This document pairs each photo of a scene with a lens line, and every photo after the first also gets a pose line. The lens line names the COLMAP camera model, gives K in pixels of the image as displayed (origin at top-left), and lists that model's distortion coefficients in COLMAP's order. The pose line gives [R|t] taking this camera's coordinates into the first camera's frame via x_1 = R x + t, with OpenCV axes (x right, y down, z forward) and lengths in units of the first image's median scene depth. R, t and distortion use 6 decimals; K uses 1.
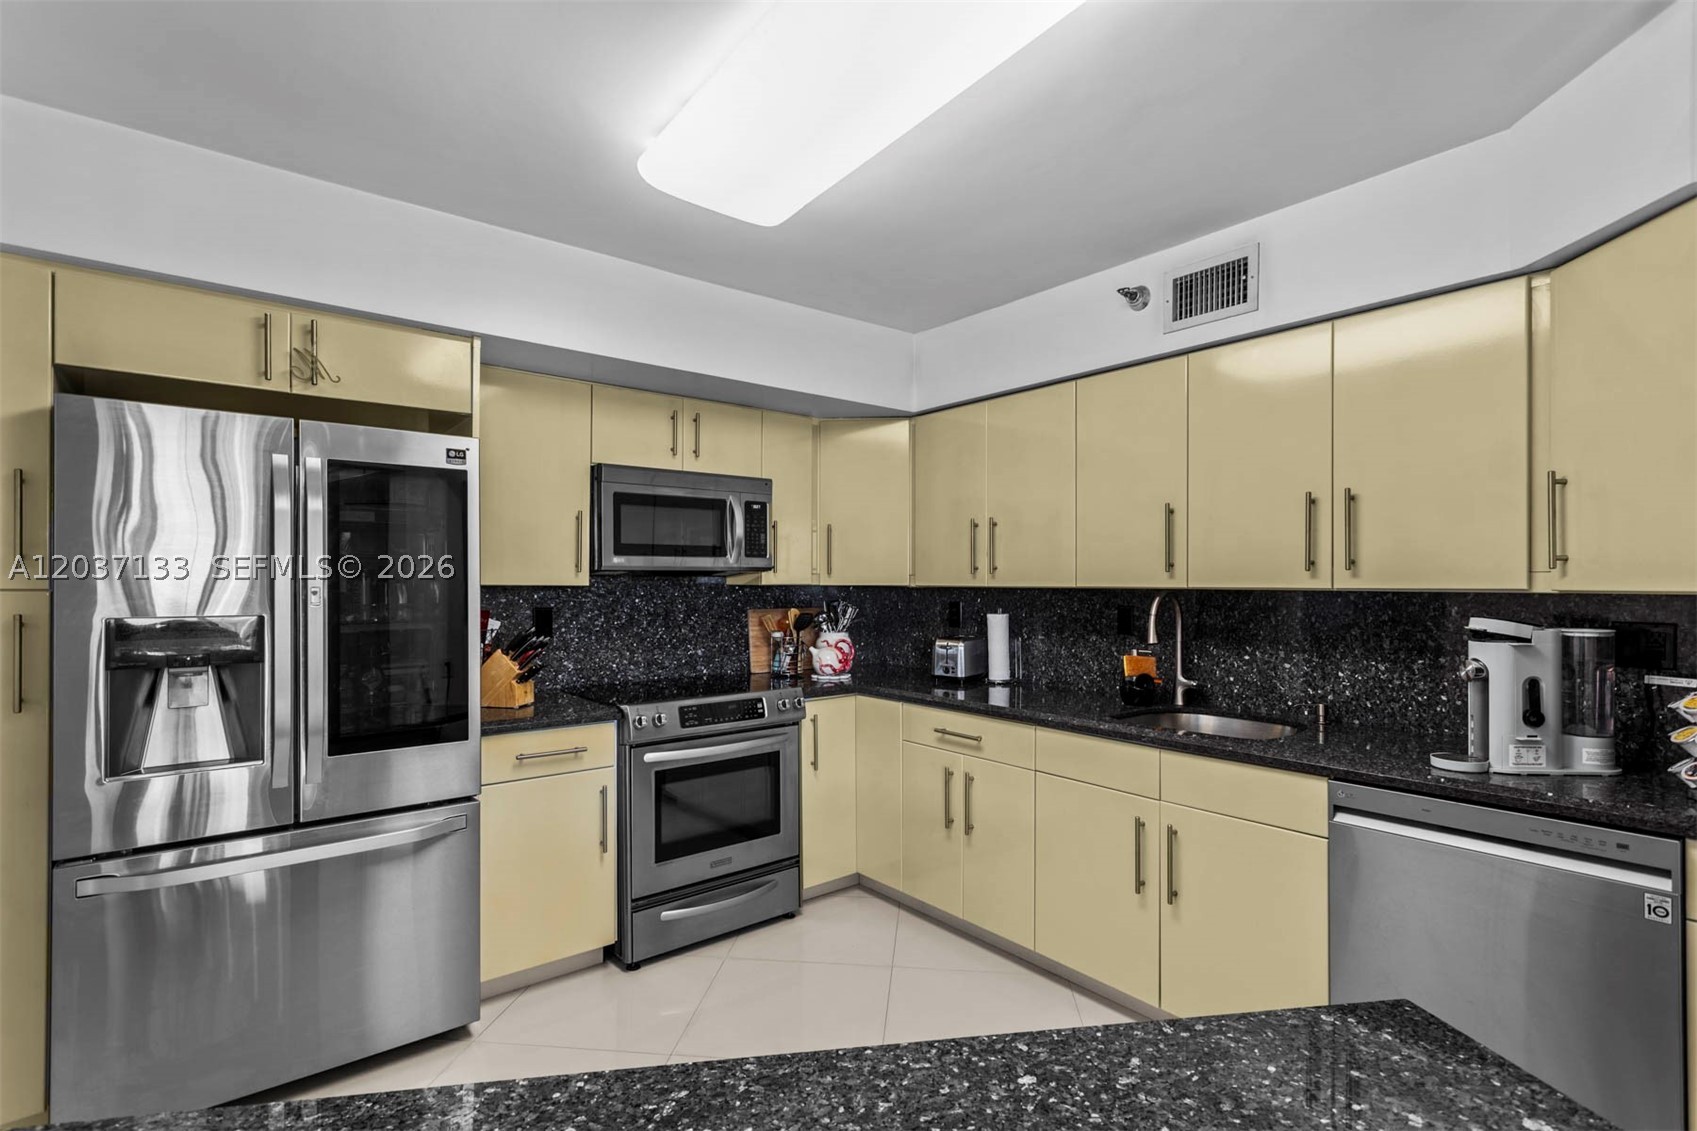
lens RADIAL K [[798.2, 0, 851.9], [0, 798.2, 583.1], [0, 0, 1]] dist [0.000849, 0.002760]
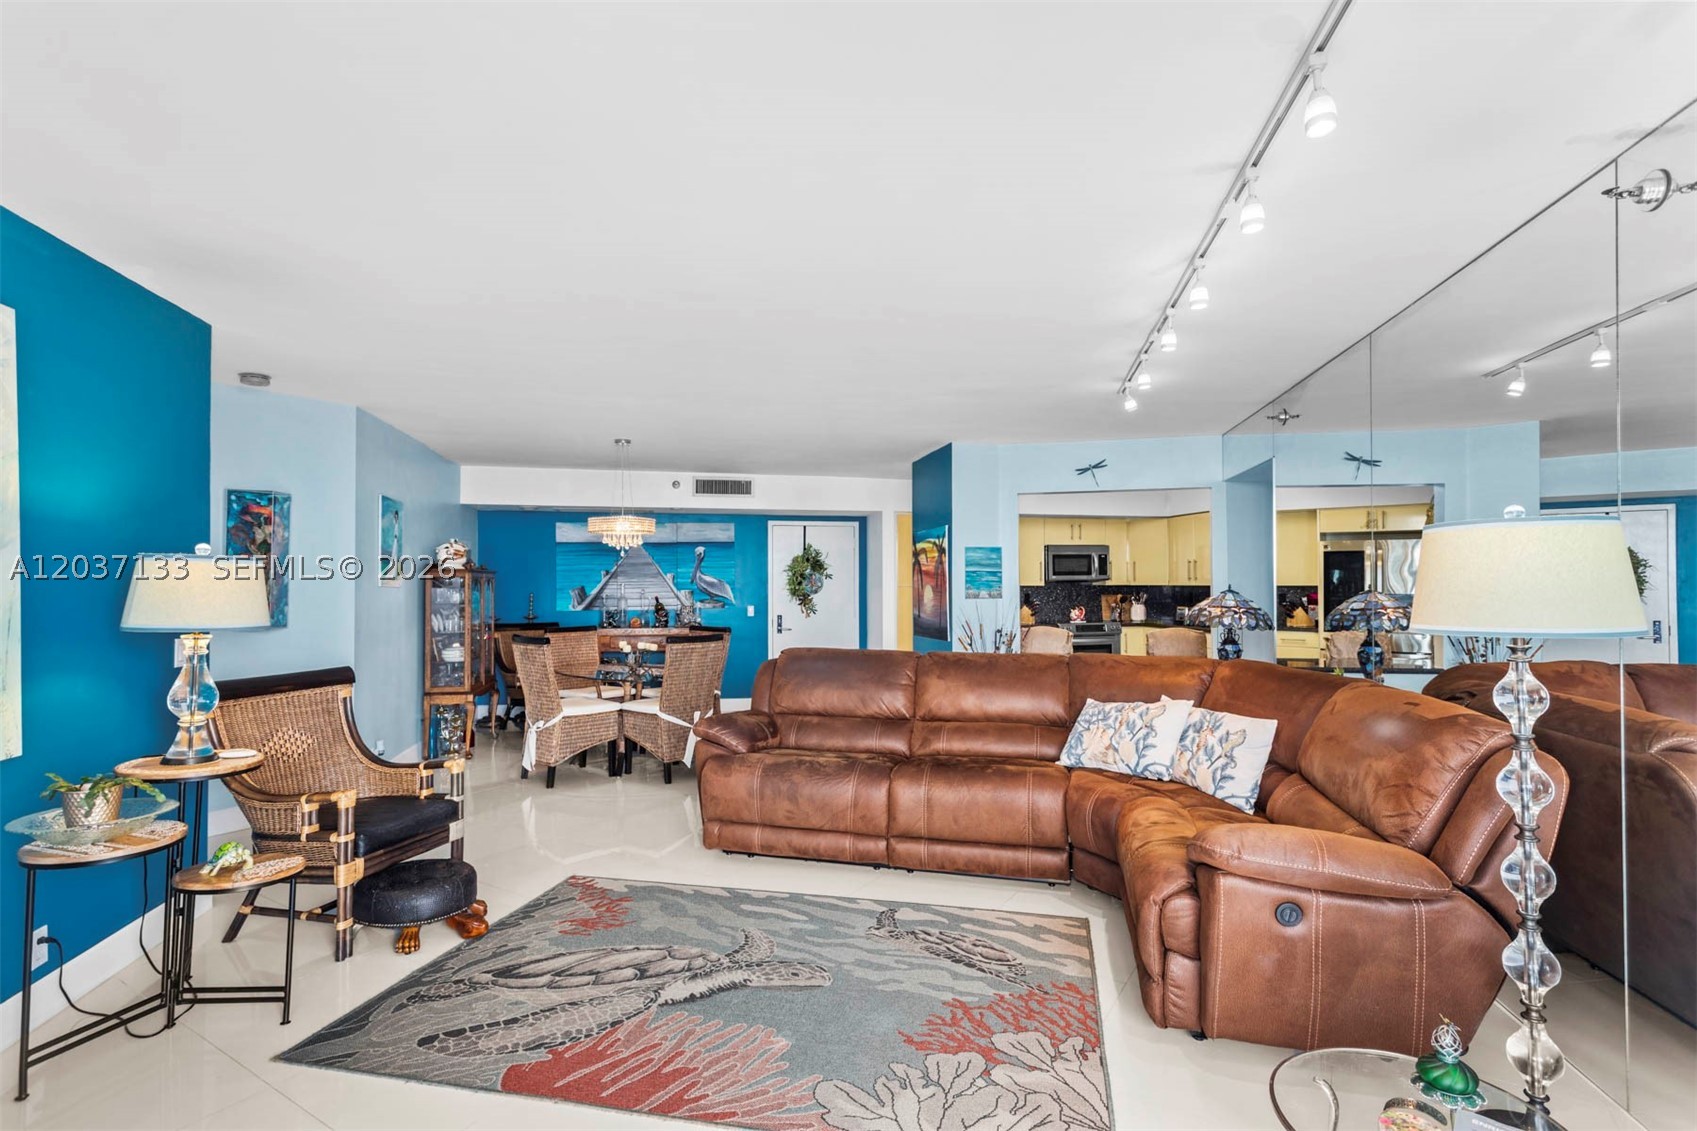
lens RADIAL K [[798.2, 0, 841.5], [0, 798.2, 568.7], [0, 0, 1]] dist [0.000849, 0.002760]
pose [[0.894955, -0.013002, -0.445967, 0.344183], [0.003365, 0.999744, -0.022395, 0.004673], [0.446144, 0.018541, 0.894769, -2.134551]]
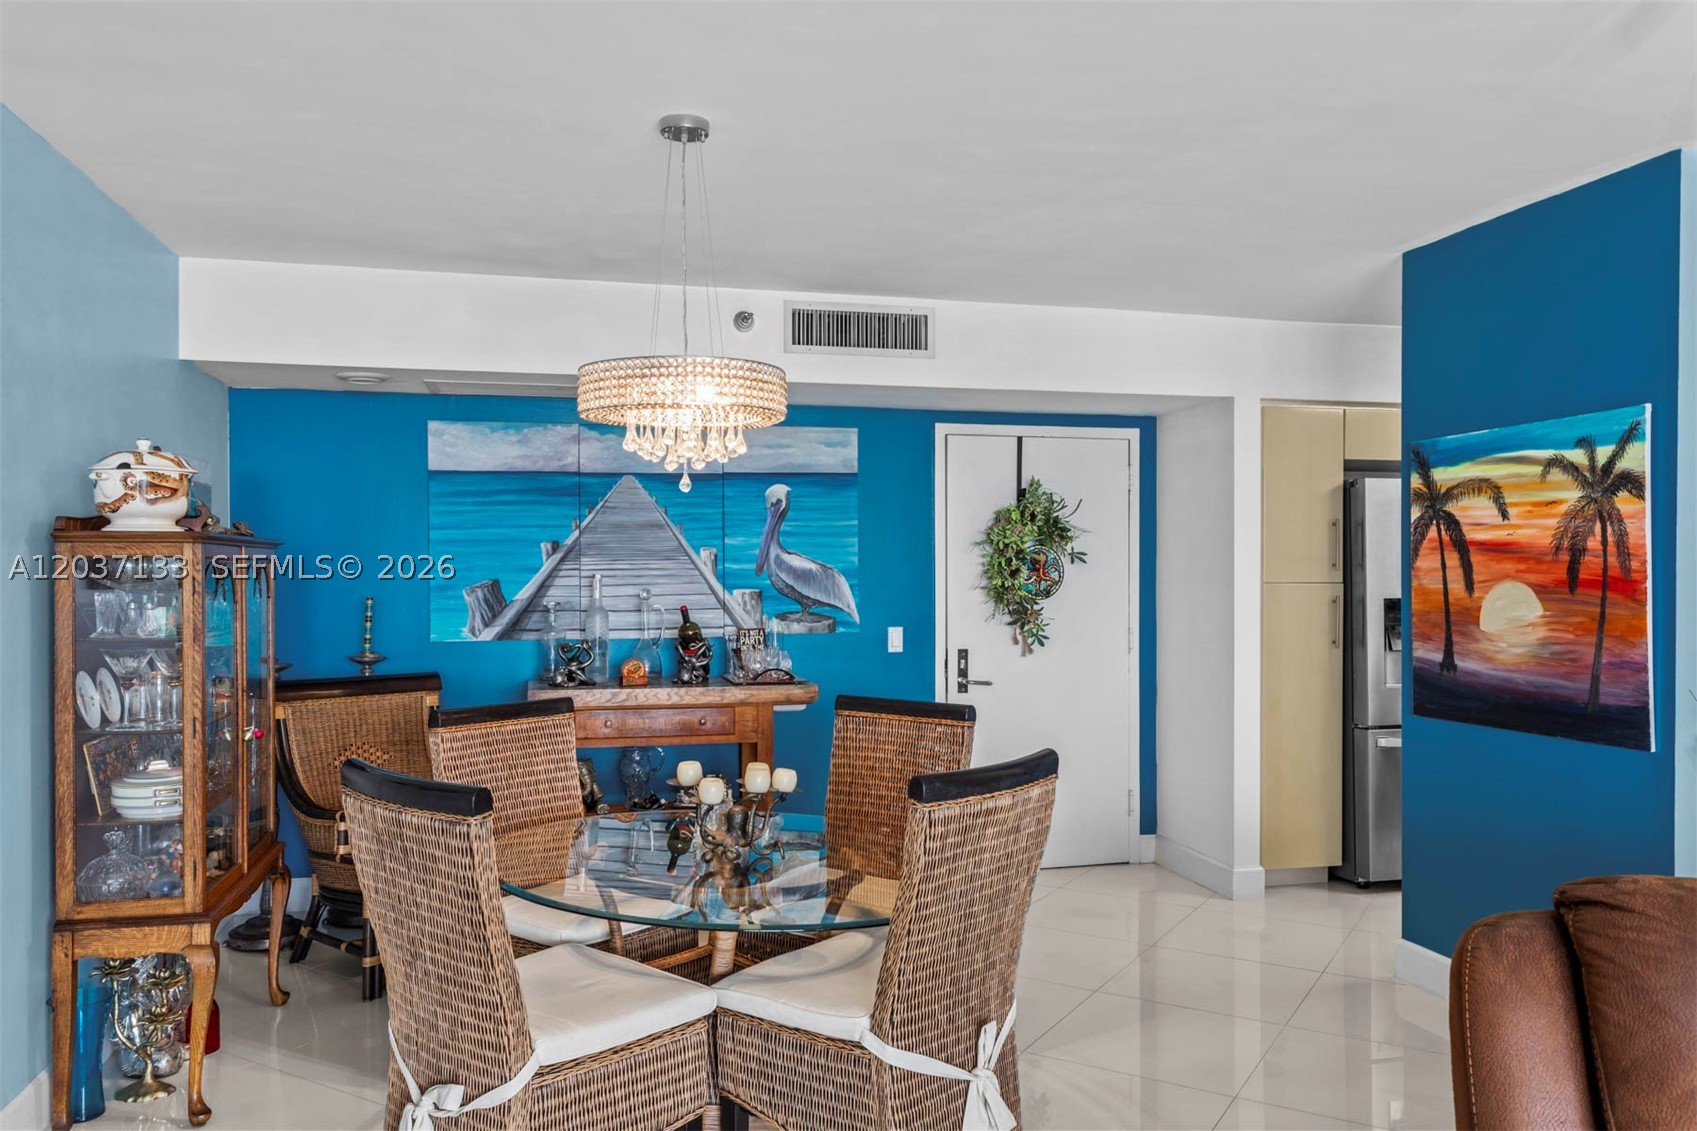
lens RADIAL K [[1237.8, 0, 846.3], [0, 1237.8, 573.2], [0, 0, 1]] dist [-0.007585, 0.022177]
pose [[0.906010, -0.001527, -0.423253, -0.557790], [0.002059, 0.999998, 0.000799, -0.010188], [0.423251, -0.001595, 0.906011, -1.381728]]
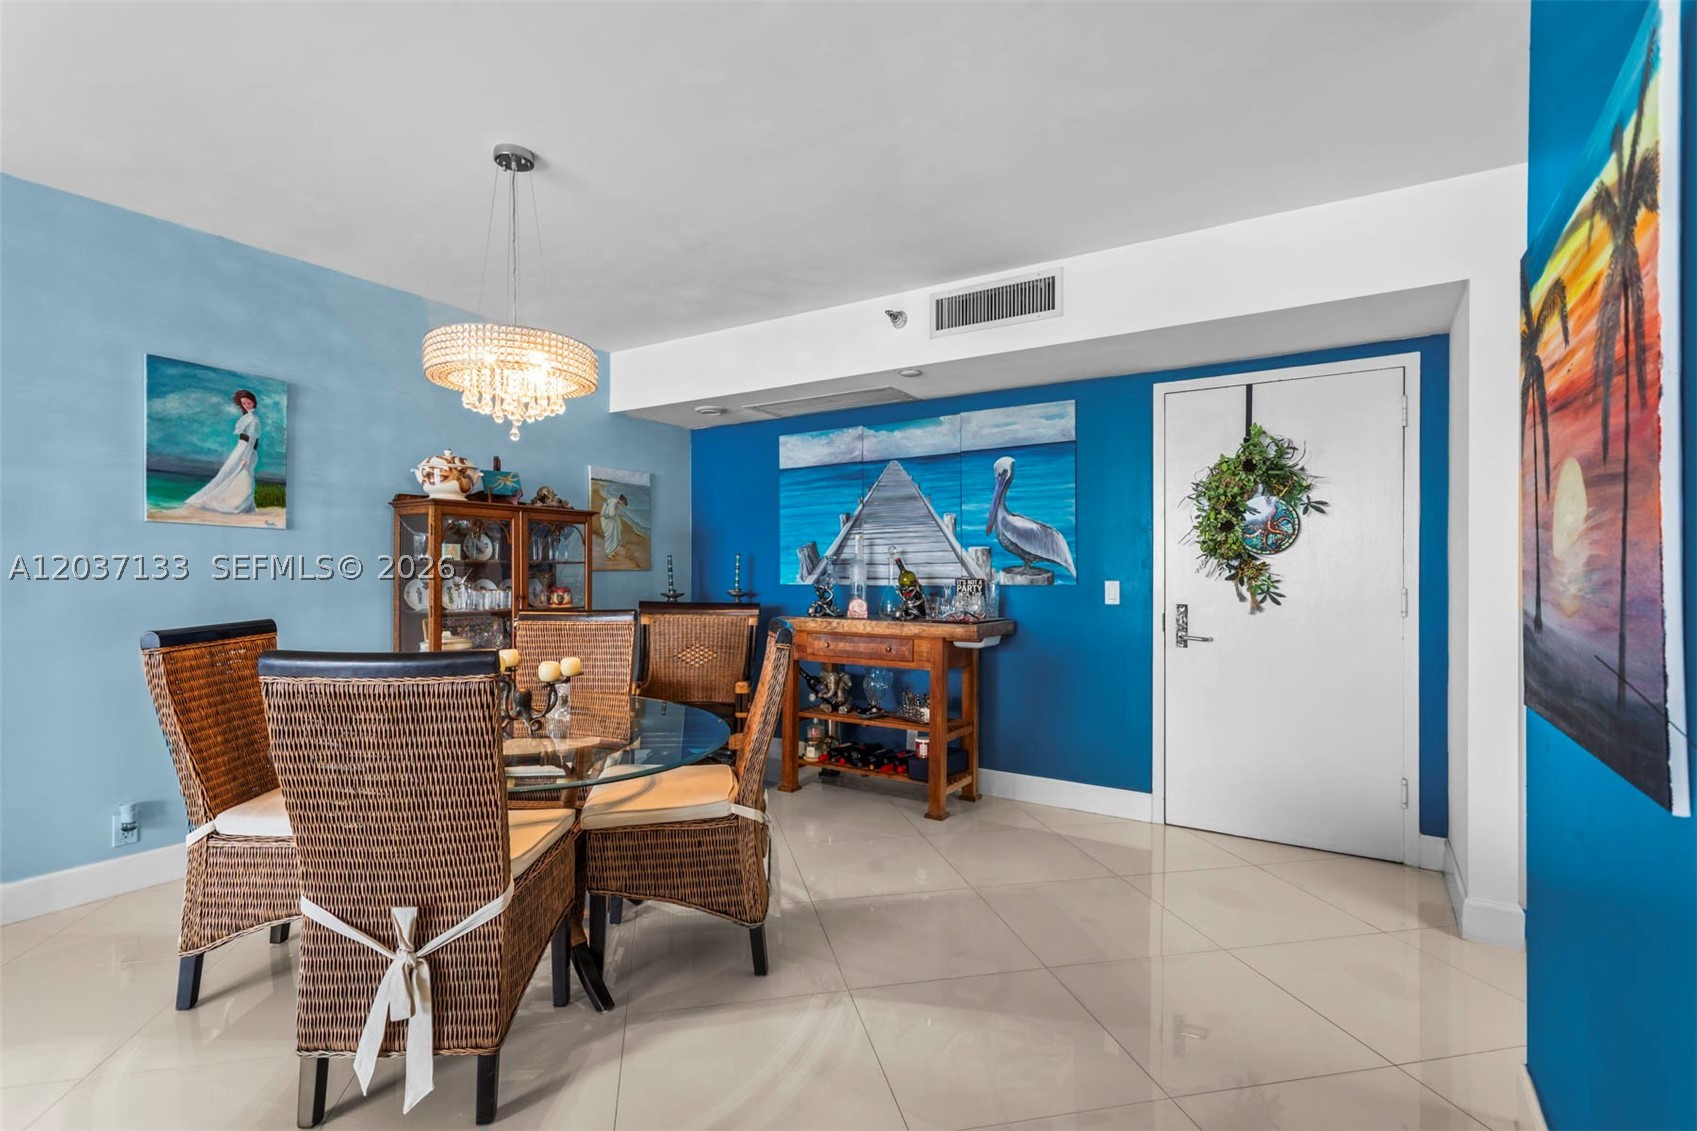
lens RADIAL K [[798.2, 0, 851.1], [0, 798.2, 573.6], [0, 0, 1]] dist [0.000849, 0.002760]
pose [[0.325028, 0.000828, -0.945704, -0.184887], [-0.002986, 0.999996, -0.000151, 0.065636], [0.945700, 0.002873, 0.325029, -0.434521]]
